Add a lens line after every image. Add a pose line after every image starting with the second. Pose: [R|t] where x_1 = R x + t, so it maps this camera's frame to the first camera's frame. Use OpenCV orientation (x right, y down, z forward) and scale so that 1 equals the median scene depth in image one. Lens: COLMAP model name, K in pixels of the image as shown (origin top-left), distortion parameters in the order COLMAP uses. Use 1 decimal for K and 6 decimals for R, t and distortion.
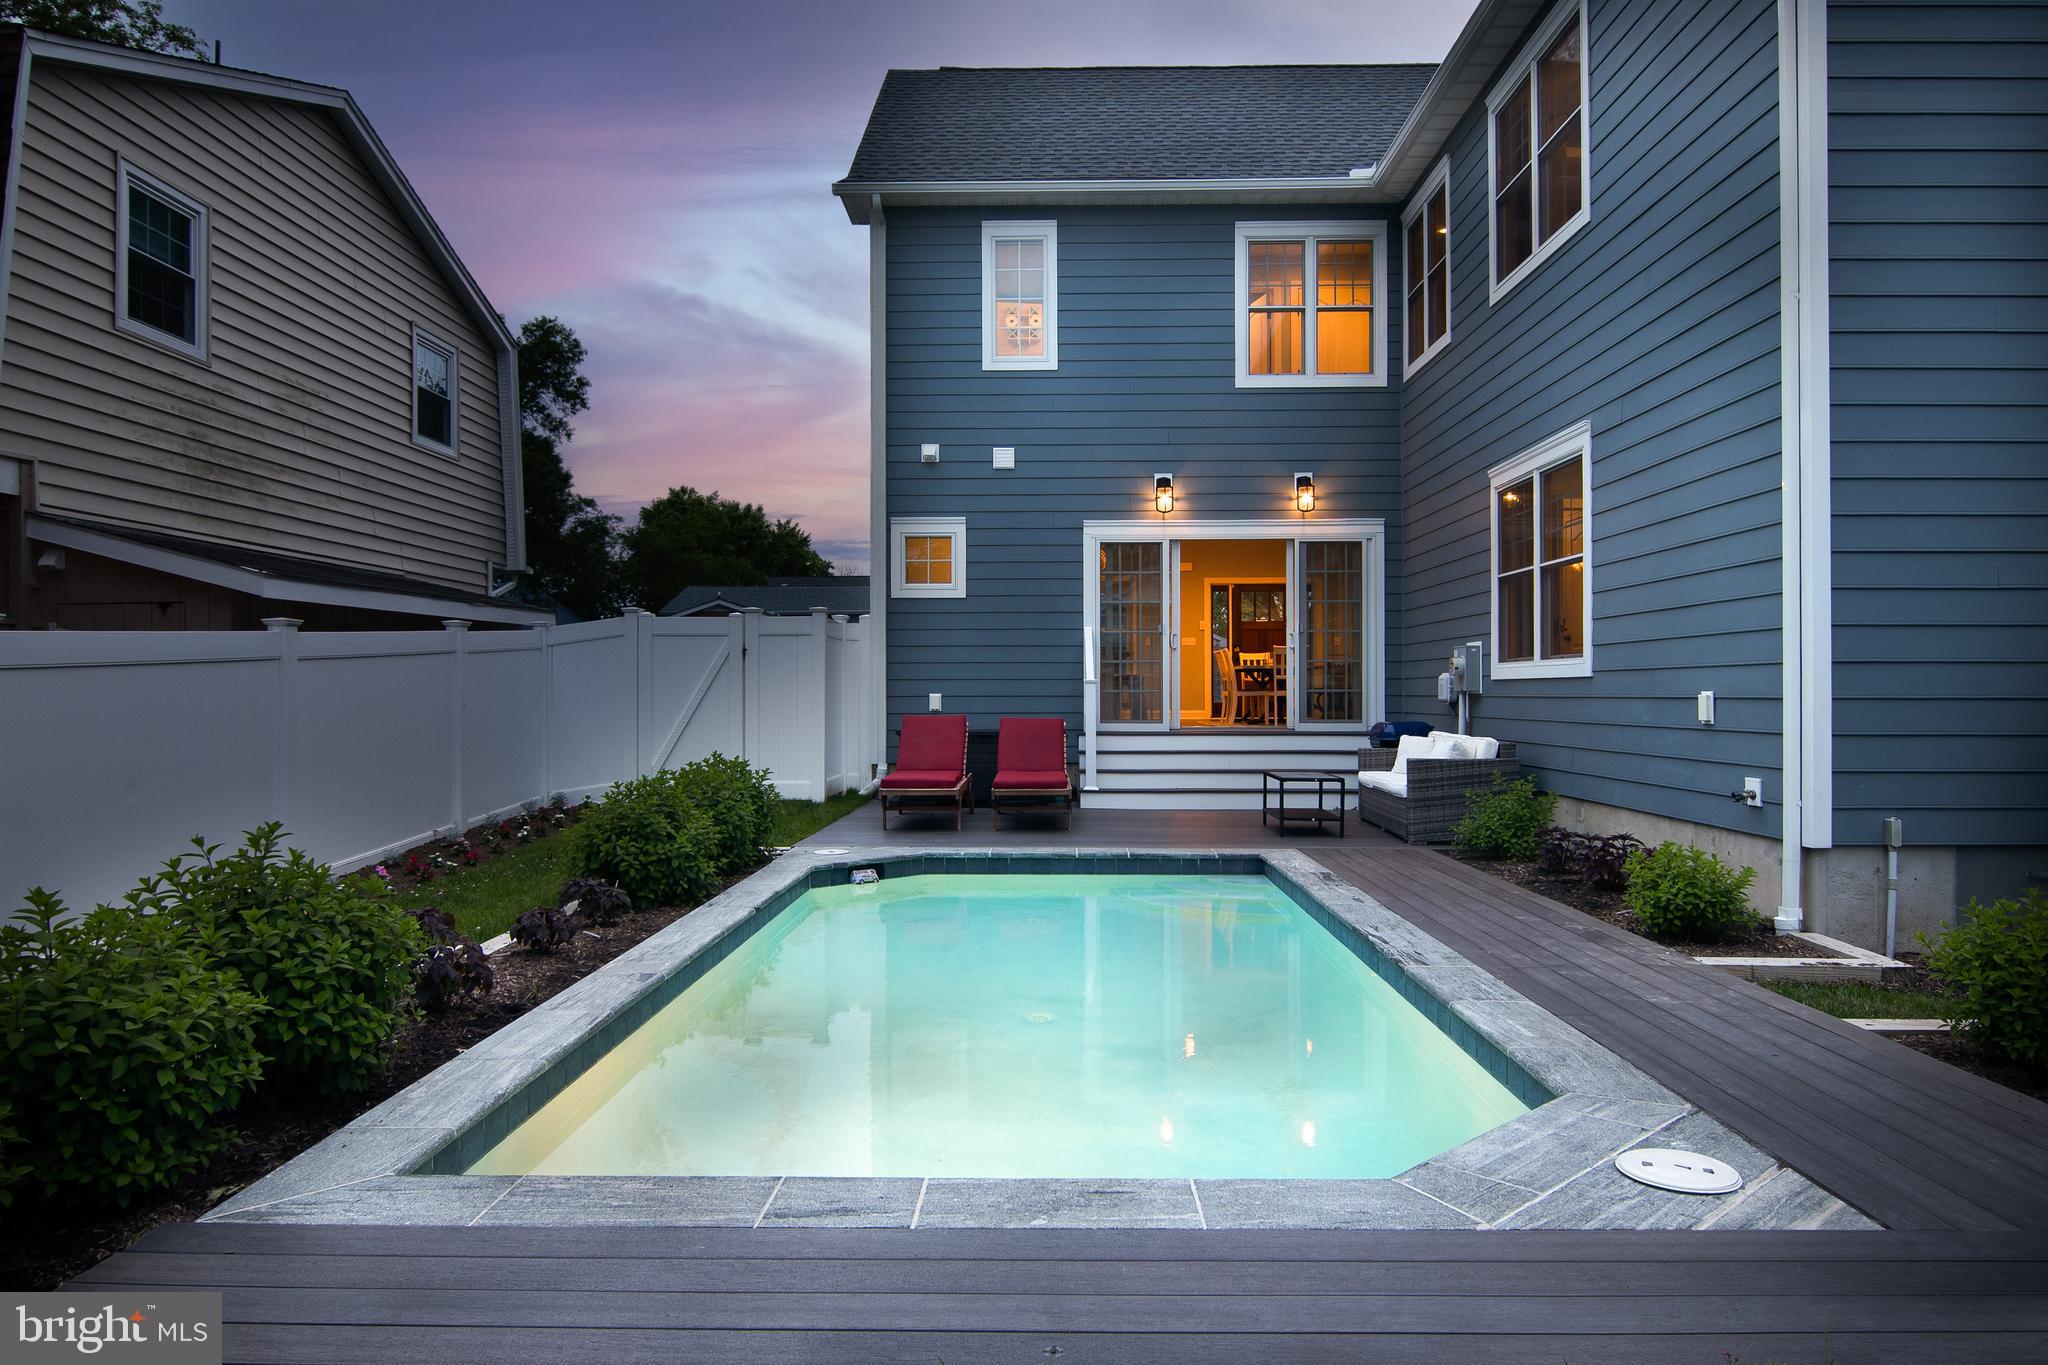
lens RADIAL K [[1329.3, 0, 1024.0], [0, 1329.3, 682.5], [0, 0, 1]] dist [-0.002478, -0.001235]
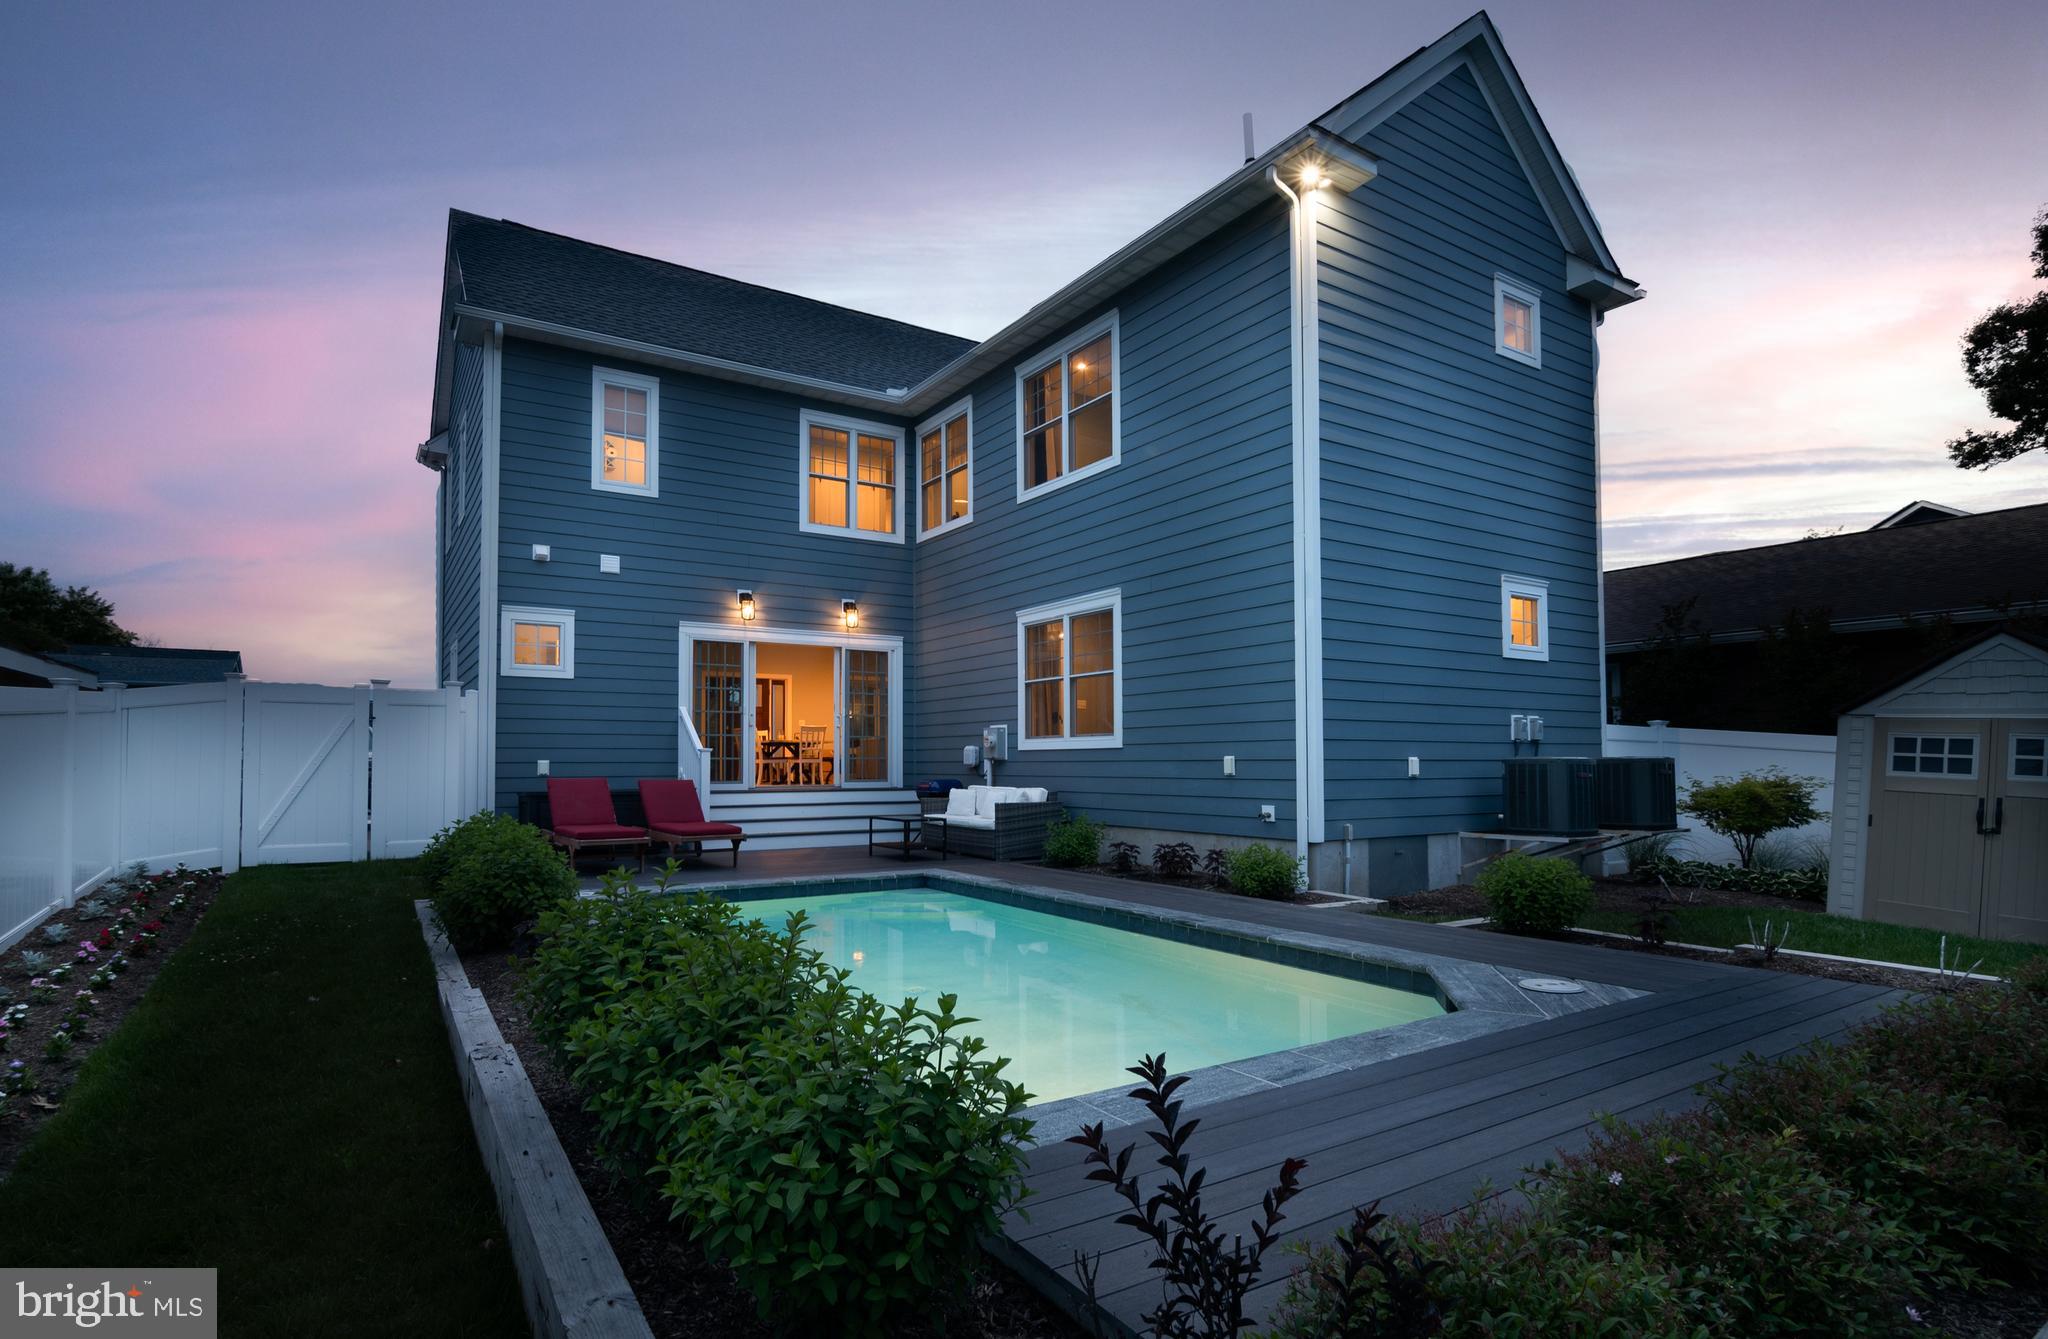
lens RADIAL K [[1017.2, 0, 1022.4], [0, 1017.2, 722.1], [0, 0, 1]] dist [0.000911, -0.011562]
pose [[0.828897, 0.023419, 0.558911, -0.226016], [-0.003993, 0.999346, -0.035952, 0.005720], [-0.559387, 0.027568, 0.828448, 0.034998]]
